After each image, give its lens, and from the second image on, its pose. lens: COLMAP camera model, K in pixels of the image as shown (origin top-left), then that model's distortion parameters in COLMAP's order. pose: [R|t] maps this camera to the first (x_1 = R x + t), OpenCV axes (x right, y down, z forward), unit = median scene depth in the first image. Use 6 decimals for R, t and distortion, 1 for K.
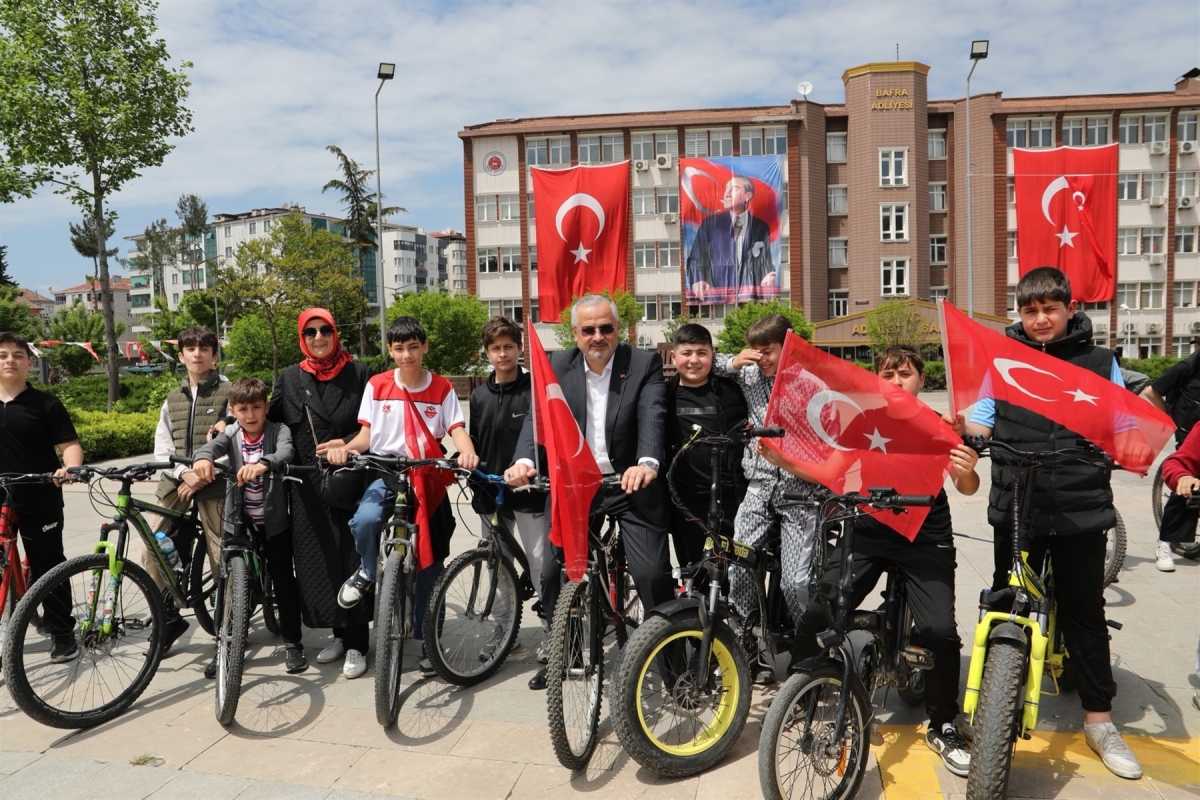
lens RADIAL K [[853.1, 0, 607.2], [0, 853.1, 396.6], [0, 0, 1]] dist [-0.113024, 0.092882]
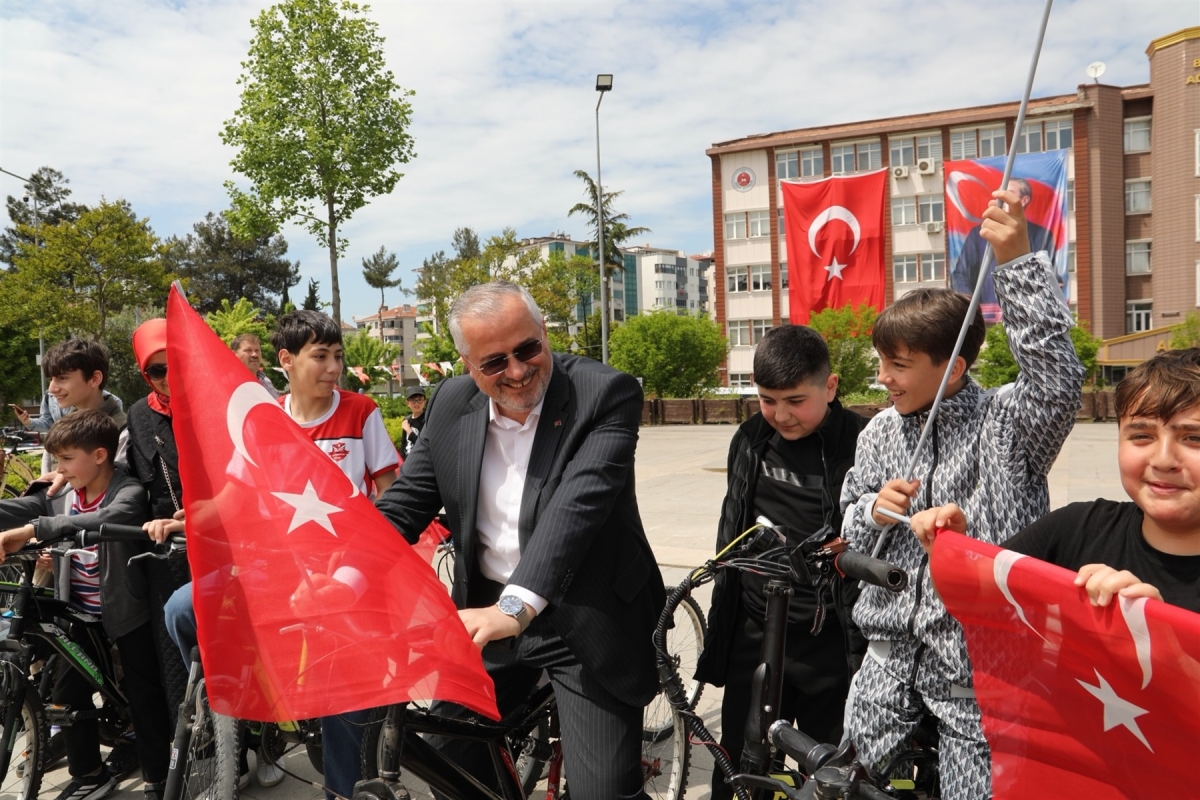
lens RADIAL K [[853.1, 0, 605.1], [0, 853.1, 400.7], [0, 0, 1]] dist [-0.113024, 0.092882]
pose [[0.950918, 0.006132, -0.309382, 0.017520], [-0.012377, 0.999757, -0.018227, -0.002341], [0.309195, 0.021161, 0.950763, 0.033485]]
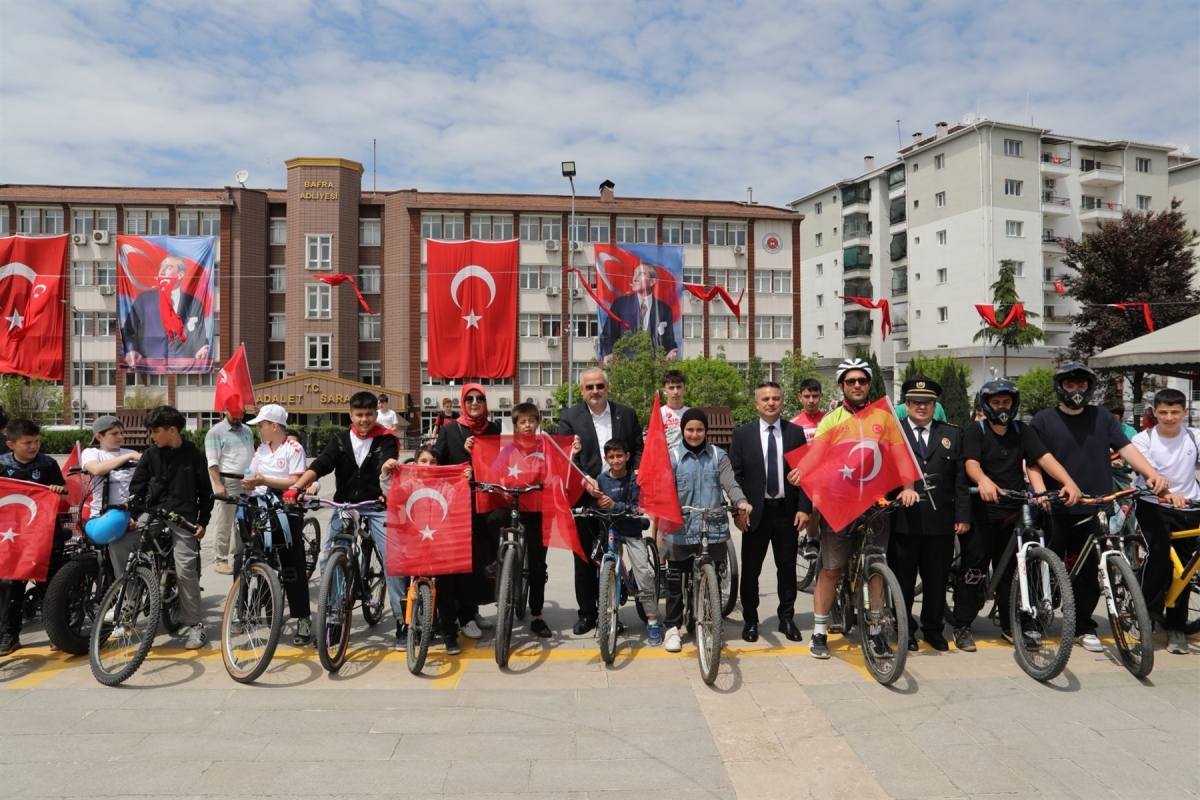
lens RADIAL K [[853.1, 0, 610.9], [0, 853.1, 398.6], [0, 0, 1]] dist [-0.113024, 0.092882]
pose [[0.972808, 0.022503, 0.230518, 0.446857], [-0.005921, 0.997360, -0.072377, -0.004142], [-0.231538, 0.069044, 0.970373, -0.138688]]
